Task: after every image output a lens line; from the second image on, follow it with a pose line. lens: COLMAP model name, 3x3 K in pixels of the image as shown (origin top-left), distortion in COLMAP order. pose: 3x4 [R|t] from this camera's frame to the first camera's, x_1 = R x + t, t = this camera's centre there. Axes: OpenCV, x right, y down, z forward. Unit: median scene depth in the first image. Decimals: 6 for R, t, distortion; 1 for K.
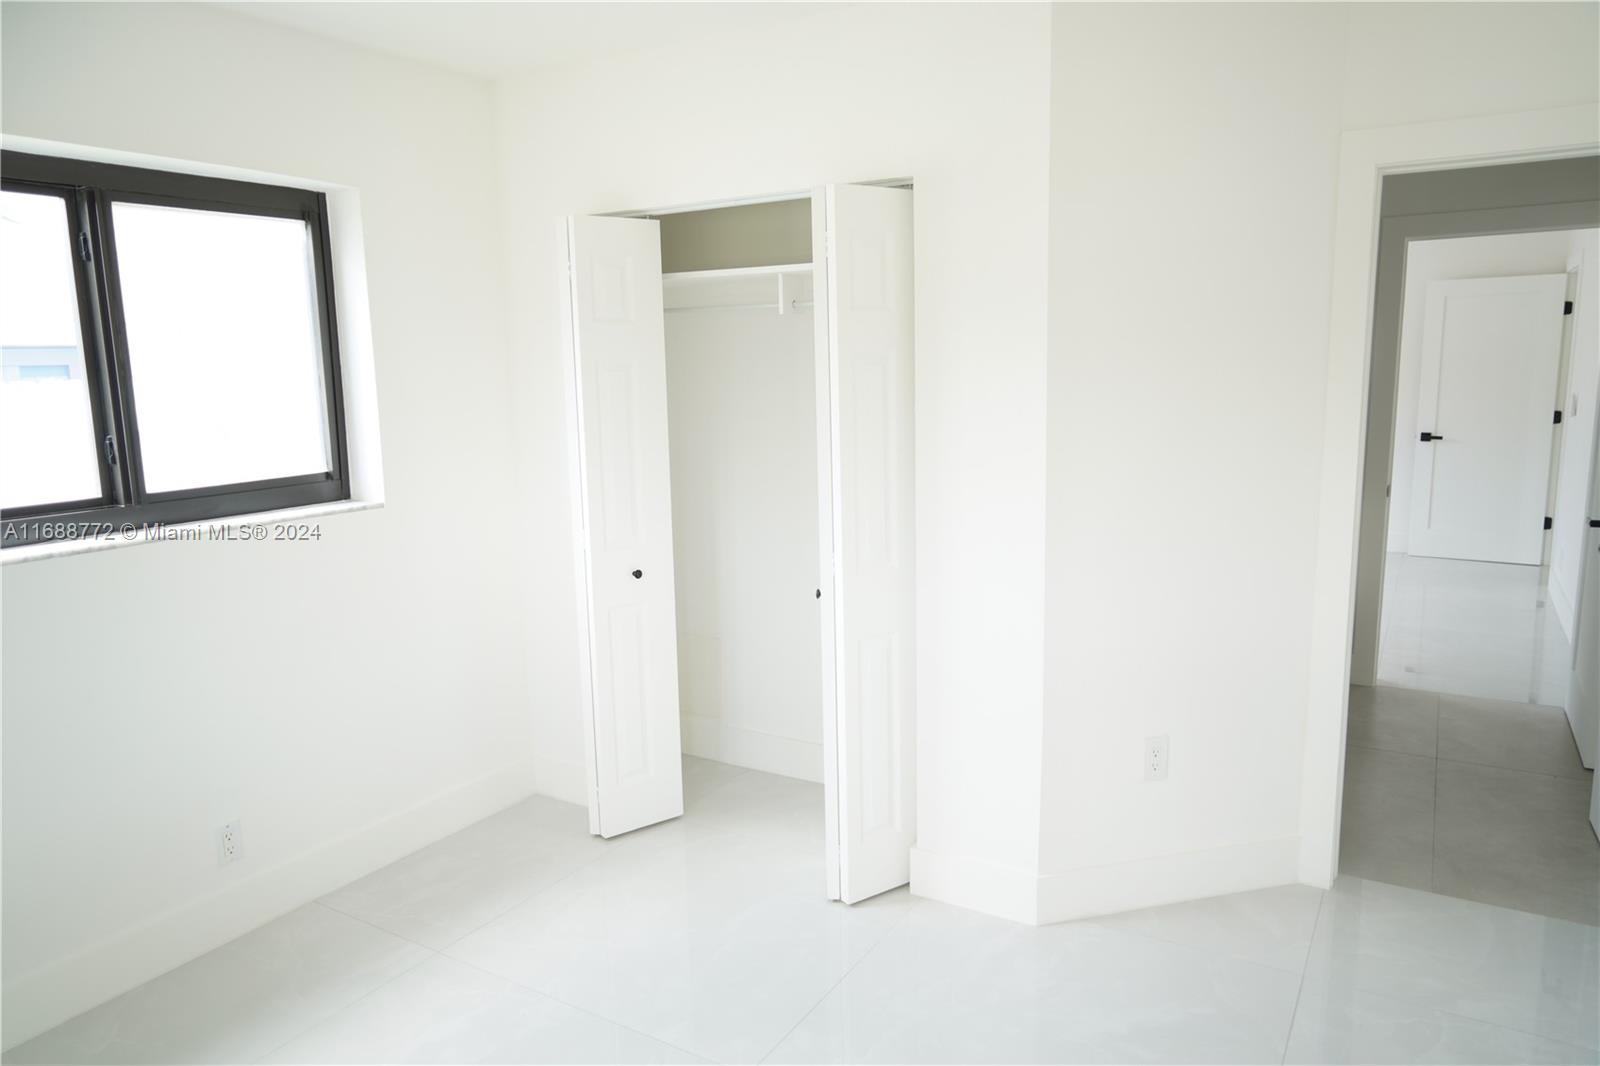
lens RADIAL K [[1095.0, 0, 800.0], [0, 1095.0, 533.0], [0, 0, 1]] dist [-0.002652, -0.000743]
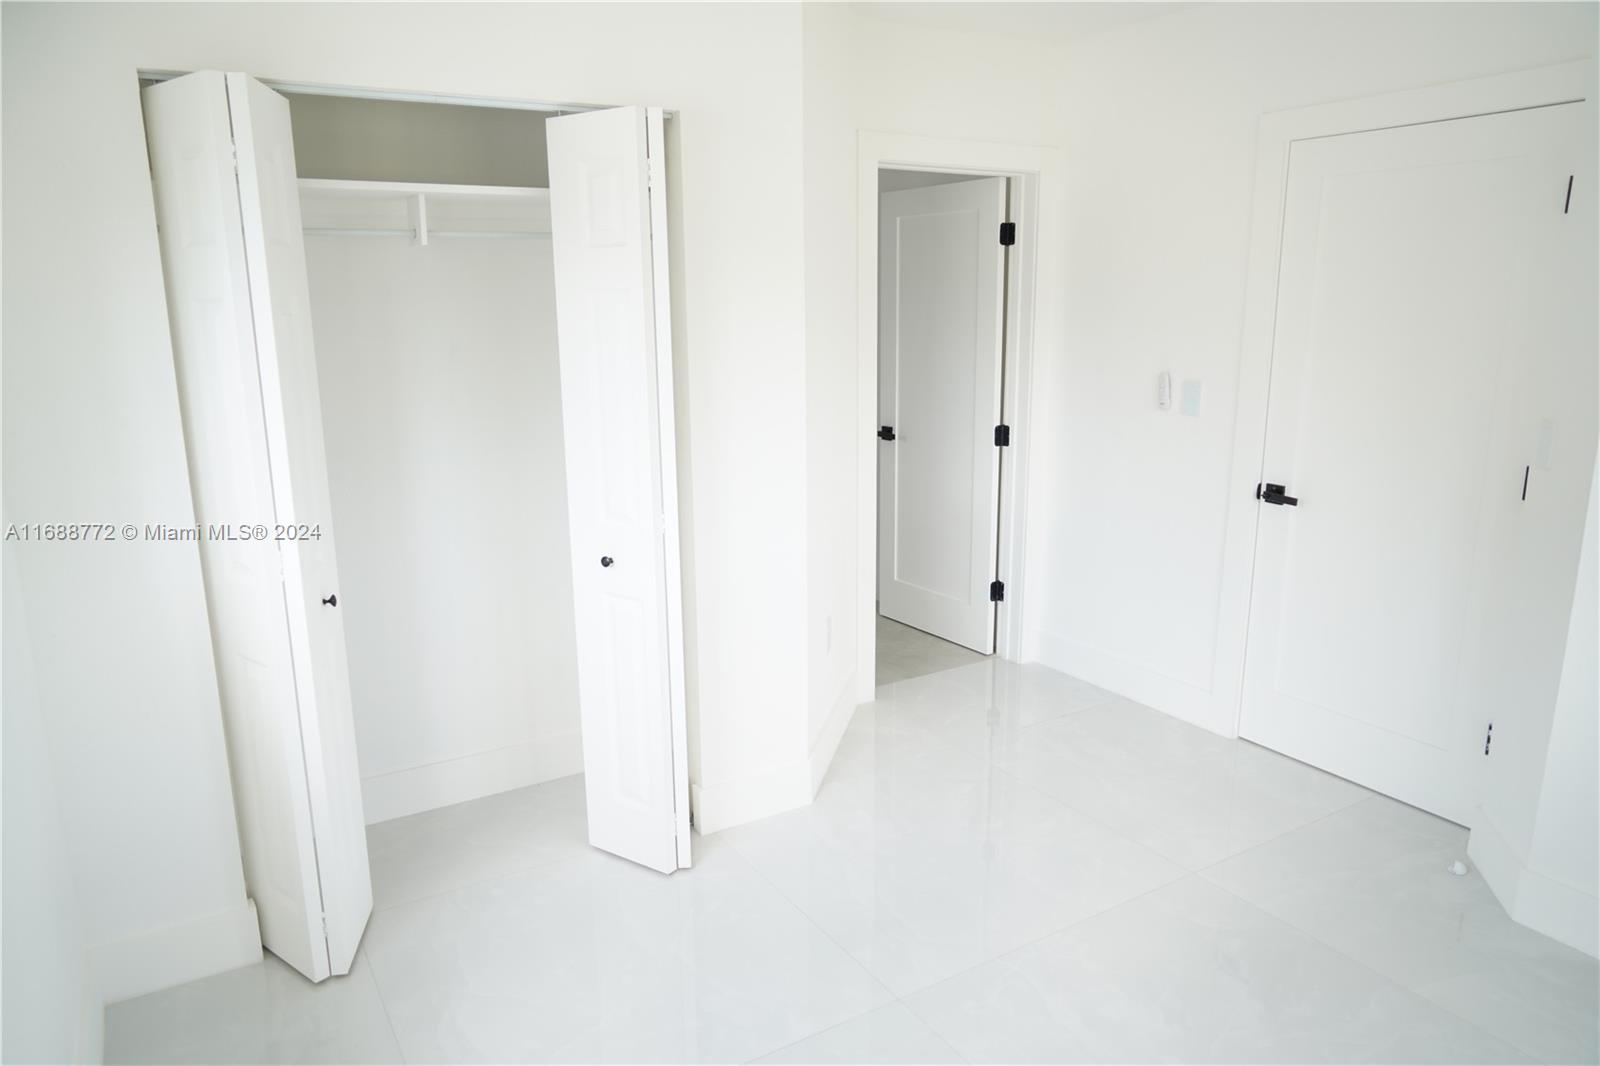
lens RADIAL K [[1079.6, 0, 800.0], [0, 1079.6, 533.0], [0, 0, 1]] dist [0.049075, 0.000187]
pose [[0.465646, -0.175287, 0.867437, -0.640985], [0.148581, 0.981759, 0.118630, -0.046758], [-0.872409, 0.073645, 0.483197, 0.393677]]
